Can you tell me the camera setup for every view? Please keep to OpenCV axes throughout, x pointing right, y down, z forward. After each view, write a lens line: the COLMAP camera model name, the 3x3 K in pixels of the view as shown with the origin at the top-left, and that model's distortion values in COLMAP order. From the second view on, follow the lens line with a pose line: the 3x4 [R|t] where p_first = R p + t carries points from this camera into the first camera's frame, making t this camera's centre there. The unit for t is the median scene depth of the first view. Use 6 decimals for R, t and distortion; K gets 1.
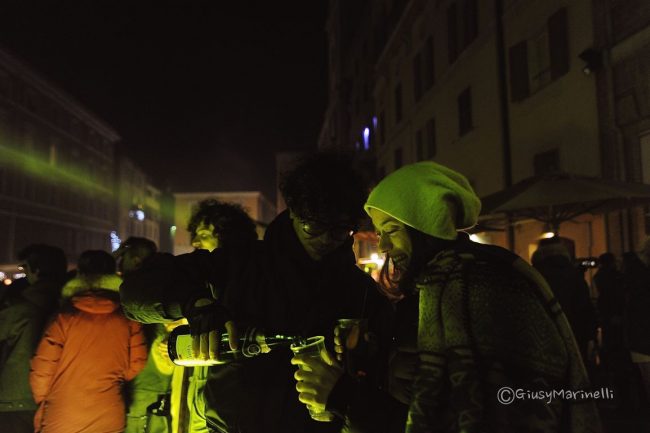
lens RADIAL K [[491.1, 0, 320.6], [0, 491.1, 219.7], [0, 0, 1]] dist [-0.000401, 0.001671]
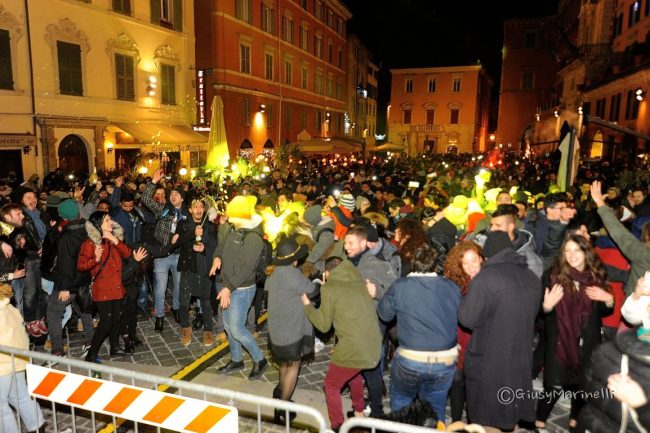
lens RADIAL K [[491.1, 0, 320.6], [0, 491.1, 219.7], [0, 0, 1]] dist [-0.000401, 0.001671]
pose [[0.927747, 0.083987, -0.363637, -0.092099], [0.011122, 0.967695, 0.251878, -0.021157], [0.373044, -0.237724, 0.896842, -0.035022]]
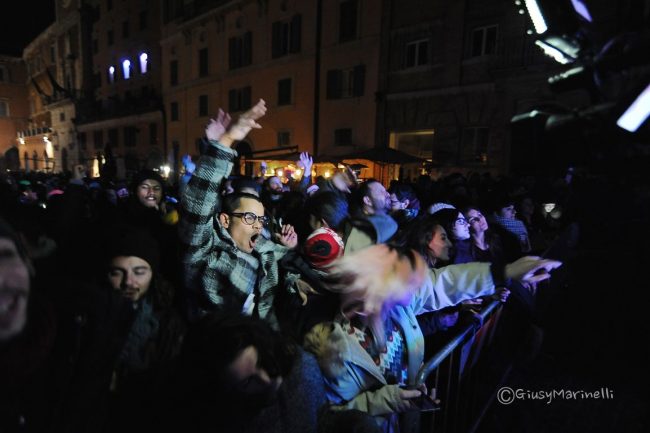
lens RADIAL K [[335.9, 0, 321.7], [0, 335.9, 217.6], [0, 0, 1]] dist [-0.018296, -0.000065]
pose [[0.683954, -0.060925, 0.726977, -0.204603], [-0.107715, 0.977151, 0.183231, -0.003431], [-0.721529, -0.203628, 0.661764, -0.002473]]
